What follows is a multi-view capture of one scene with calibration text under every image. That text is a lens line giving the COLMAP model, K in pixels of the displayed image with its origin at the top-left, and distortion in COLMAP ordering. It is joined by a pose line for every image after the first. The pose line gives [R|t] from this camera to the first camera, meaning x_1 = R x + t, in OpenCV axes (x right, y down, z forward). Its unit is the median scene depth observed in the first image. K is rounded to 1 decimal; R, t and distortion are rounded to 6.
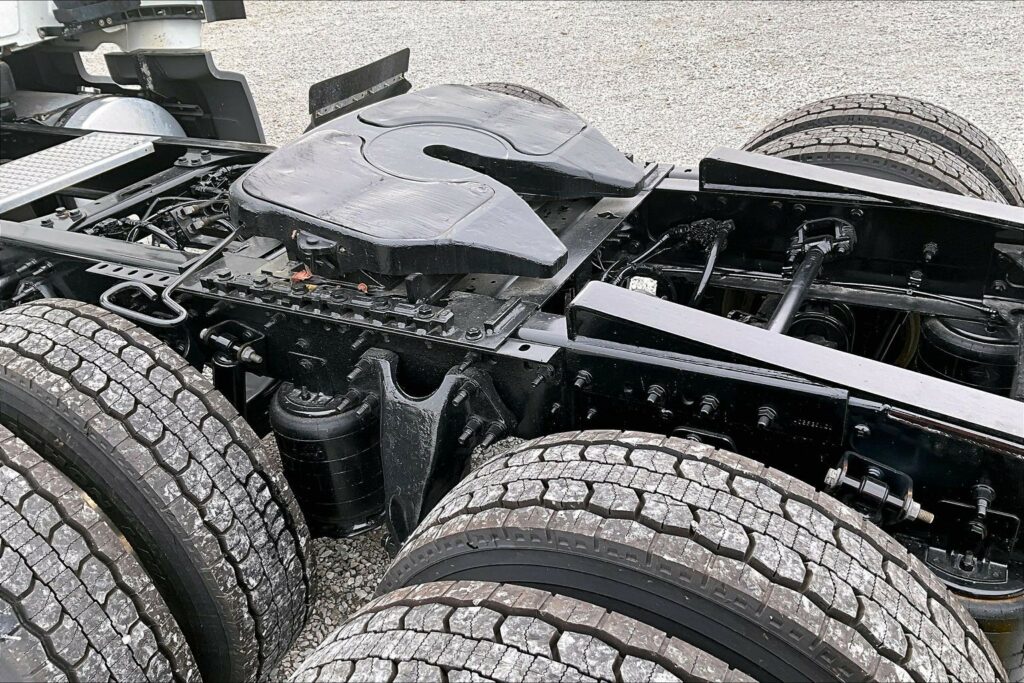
lens RADIAL K [[836.9, 0, 512.0], [0, 836.9, 341.5], [0, 0, 1]] dist [0.123948, -0.234864]
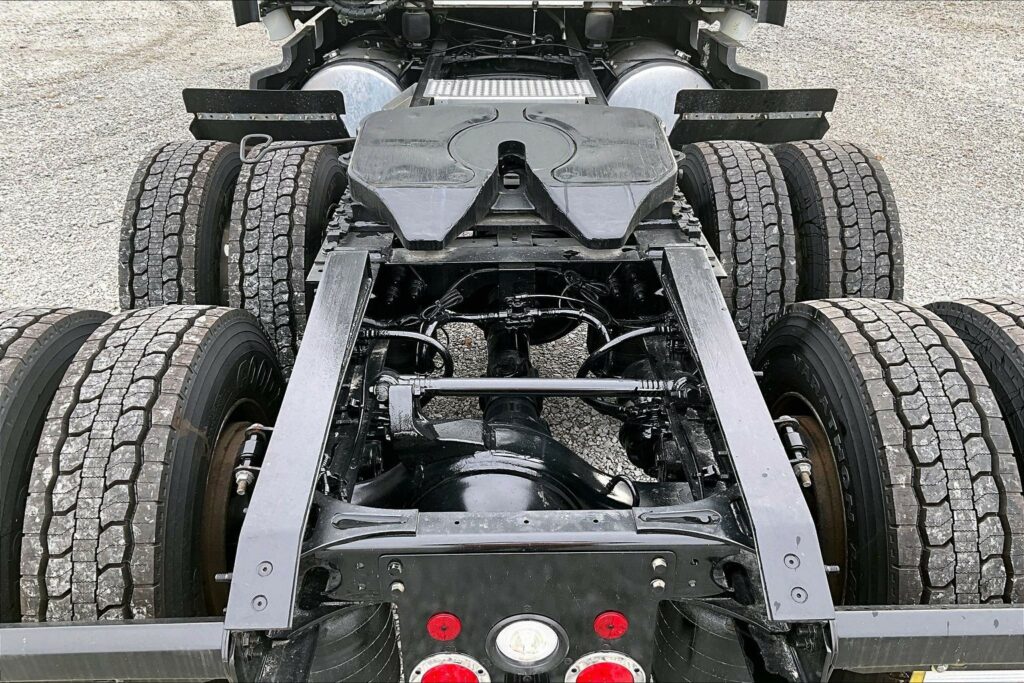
lens RADIAL K [[841.5, 0, 512.0], [0, 841.5, 341.5], [0, 0, 1]] dist [0.056874, -0.114429]
pose [[0.481335, 0.493807, -0.724204, 1.153226], [-0.476672, 0.840825, 0.256511, -0.373665], [0.735595, 0.221740, 0.640102, 0.363549]]
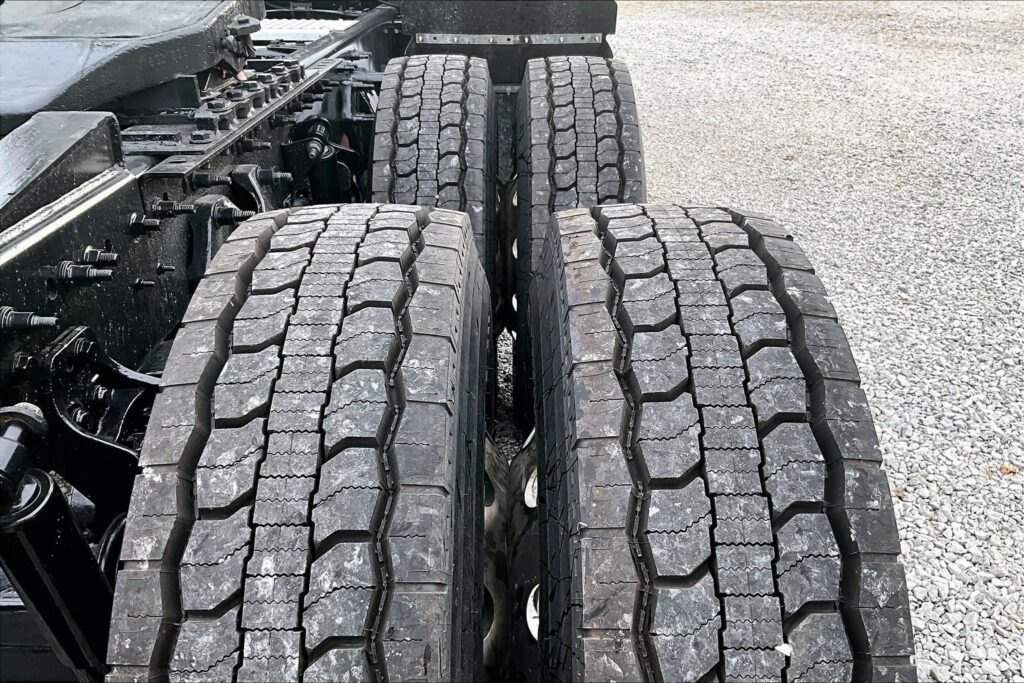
lens RADIAL K [[836.9, 0, 512.0], [0, 836.9, 341.5], [0, 0, 1]] dist [0.123948, -0.234864]
pose [[0.475345, 0.461403, -0.749102, 1.077371], [-0.485262, 0.847721, 0.214221, -0.454057], [0.733872, 0.261682, 0.626861, 1.192925]]
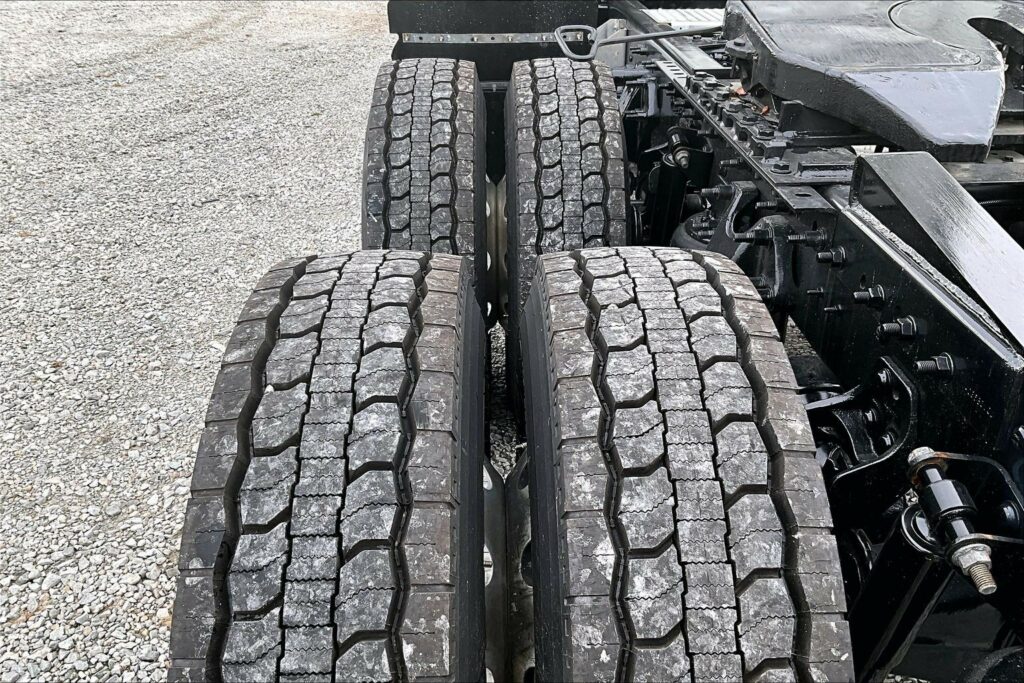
lens RADIAL K [[836.9, 0, 512.0], [0, 836.9, 341.5], [0, 0, 1]] dist [0.123948, -0.234864]
pose [[0.485164, 0.481435, -0.729956, 0.540598], [-0.468084, 0.848099, 0.248243, 0.055631], [0.738588, 0.221242, 0.636820, 0.266480]]
